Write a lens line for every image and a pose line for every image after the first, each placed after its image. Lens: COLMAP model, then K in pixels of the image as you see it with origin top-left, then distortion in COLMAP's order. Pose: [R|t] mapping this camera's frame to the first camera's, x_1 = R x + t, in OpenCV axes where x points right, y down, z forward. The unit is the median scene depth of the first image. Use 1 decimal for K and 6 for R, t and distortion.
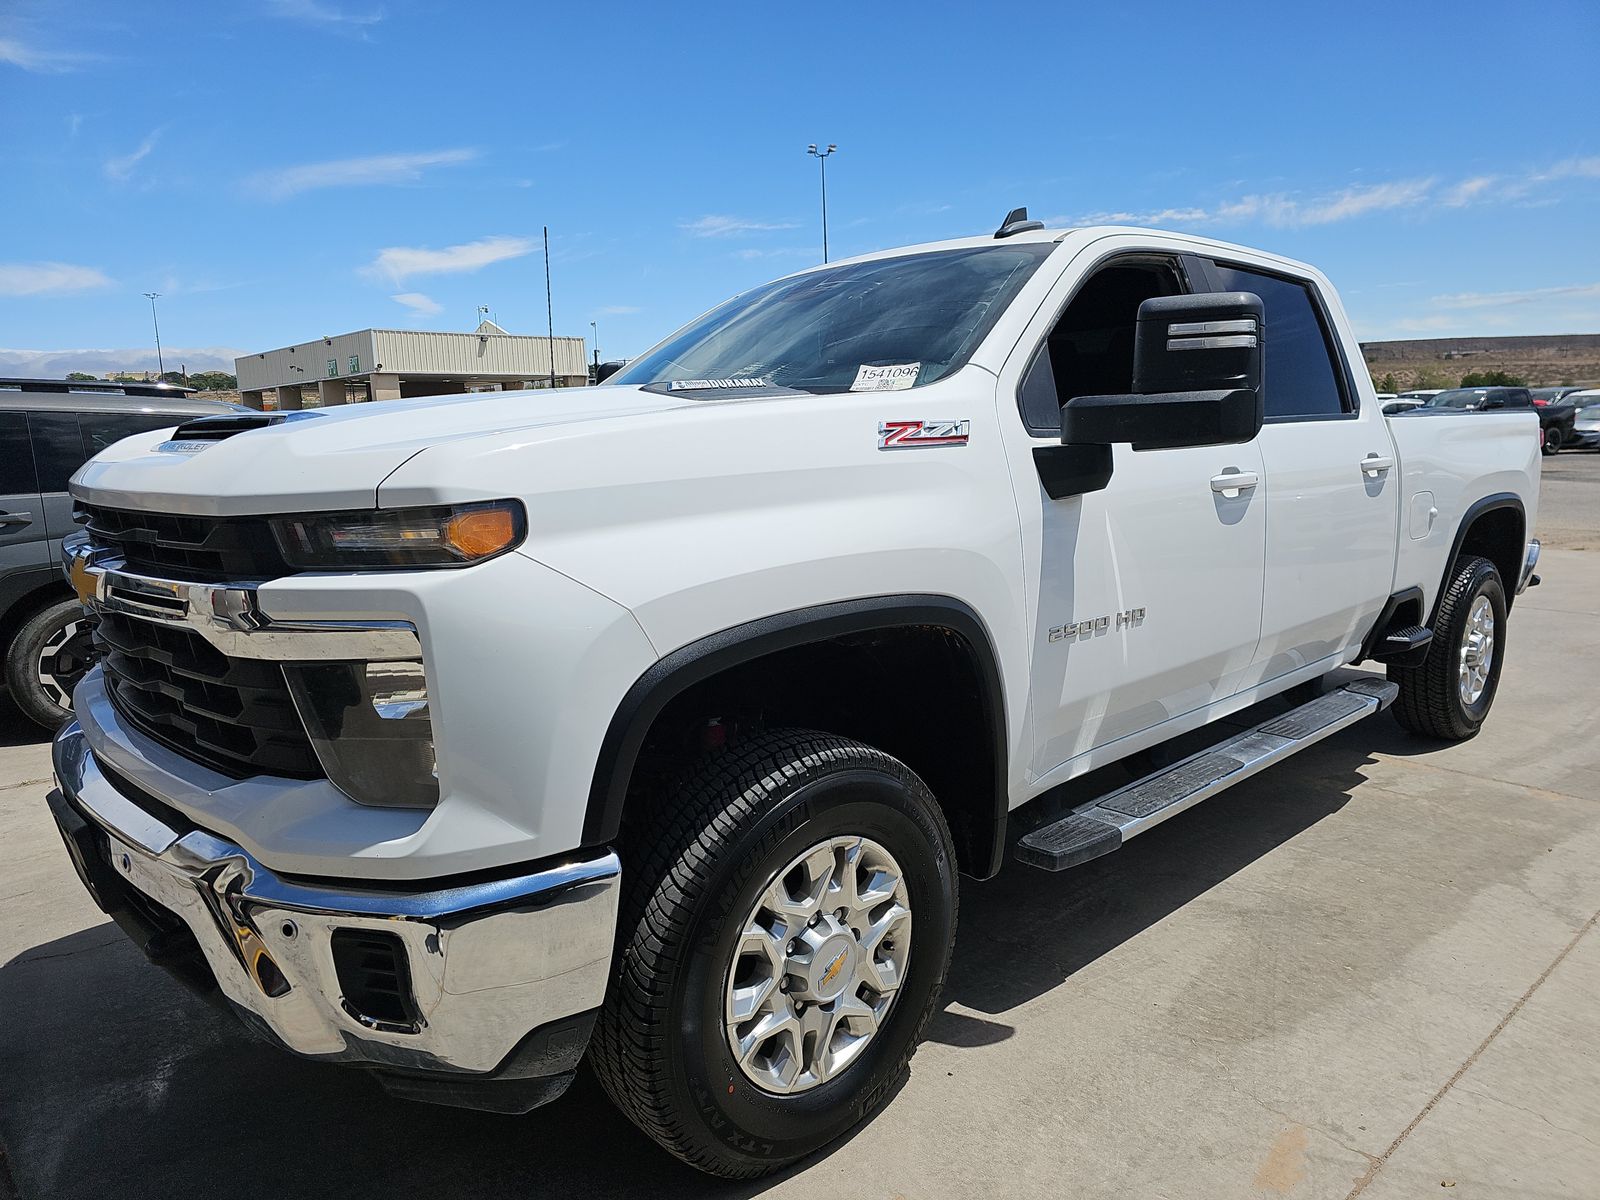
lens RADIAL K [[1086.4, 0, 792.5], [0, 1086.4, 579.5], [0, 0, 1]] dist [0.086372, 0.000232]
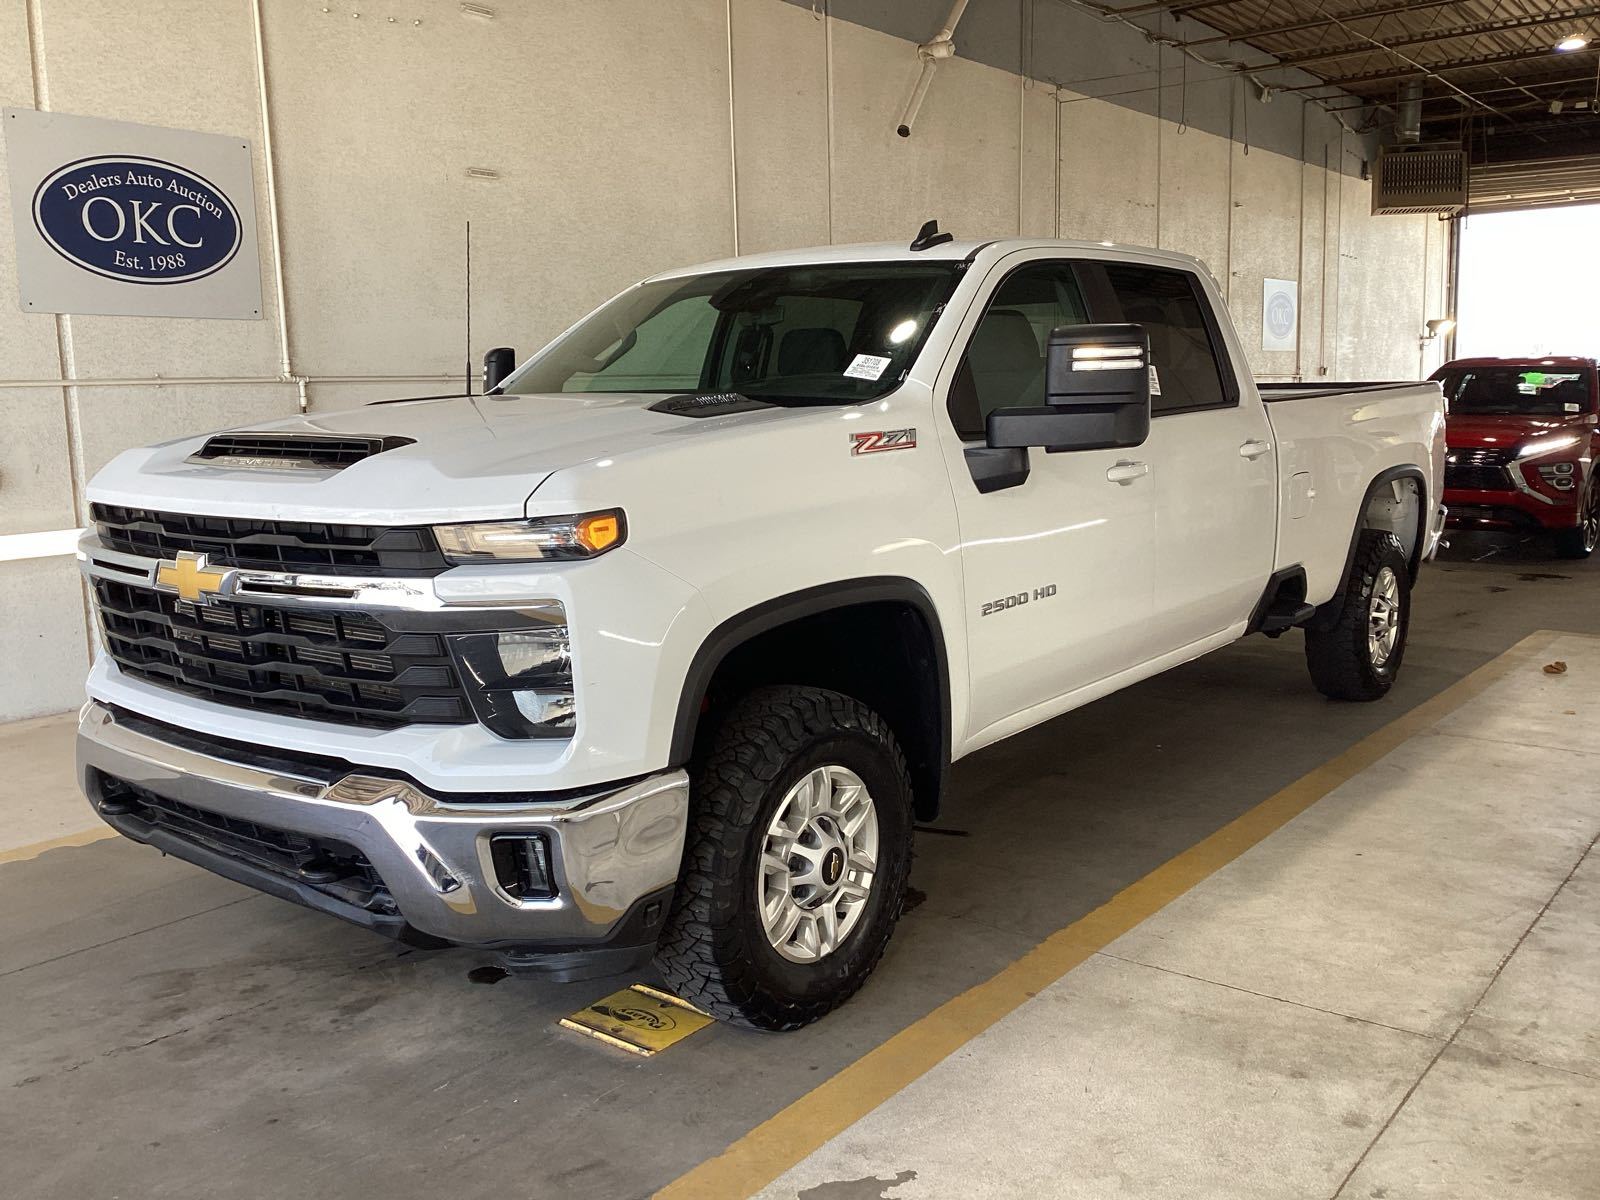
lens RADIAL K [[1468.6, 0, 800.0], [0, 1468.6, 600.0], [0, 0, 1]] dist [0.070208, -0.114661]
pose [[0.986755, -0.027855, 0.159809, -0.221870], [0.025292, 0.999517, 0.018054, 0.008448], [-0.160235, -0.013773, 0.986983, -0.563987]]
